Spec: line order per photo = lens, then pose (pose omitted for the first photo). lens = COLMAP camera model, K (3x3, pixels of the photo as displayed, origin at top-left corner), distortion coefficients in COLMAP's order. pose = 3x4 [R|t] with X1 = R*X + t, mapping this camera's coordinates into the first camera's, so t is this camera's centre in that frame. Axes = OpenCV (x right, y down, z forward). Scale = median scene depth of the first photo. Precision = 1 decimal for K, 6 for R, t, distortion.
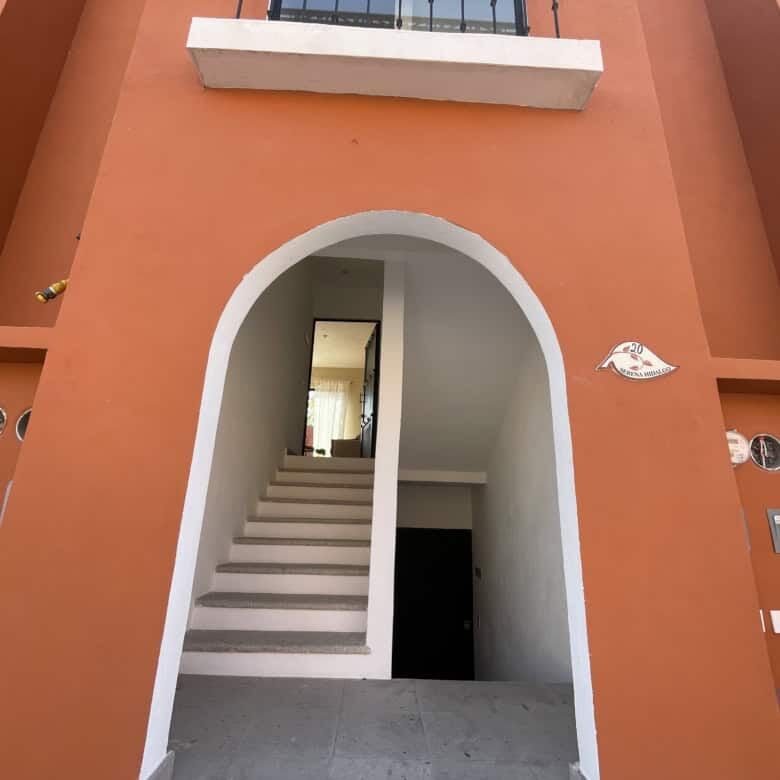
lens RADIAL K [[423.3, 0, 389.6], [0, 423.3, 393.7], [0, 0, 1]] dist [0.001809, -0.000395]
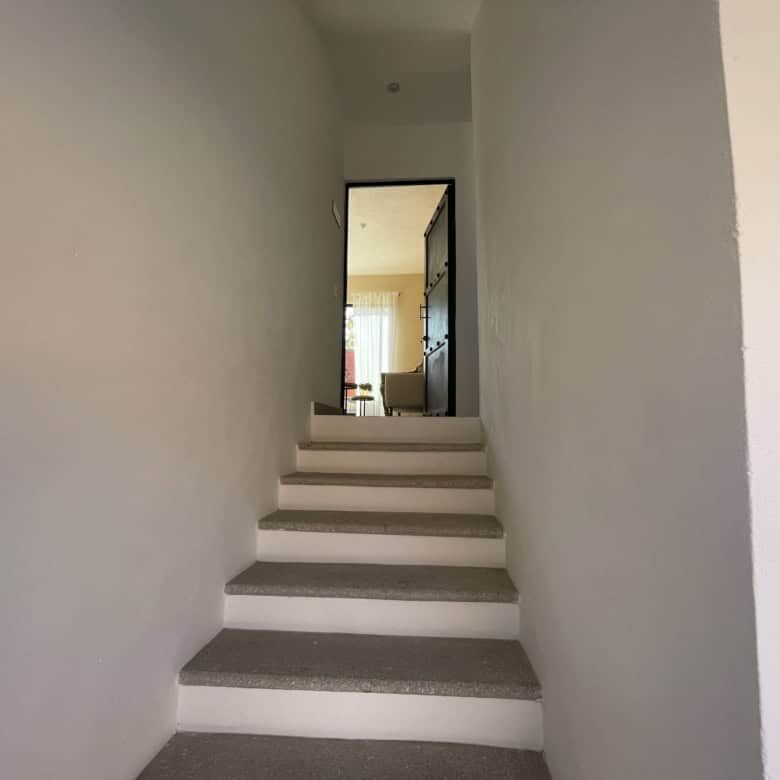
lens RADIAL K [[423.3, 0, 389.8], [0, 423.3, 387.9], [0, 0, 1]] dist [0.001809, -0.000395]
pose [[0.995252, -0.030862, -0.092312, -0.054449], [0.046697, 0.983523, 0.174650, 0.008321], [0.085401, -0.178132, 0.980294, 0.283702]]
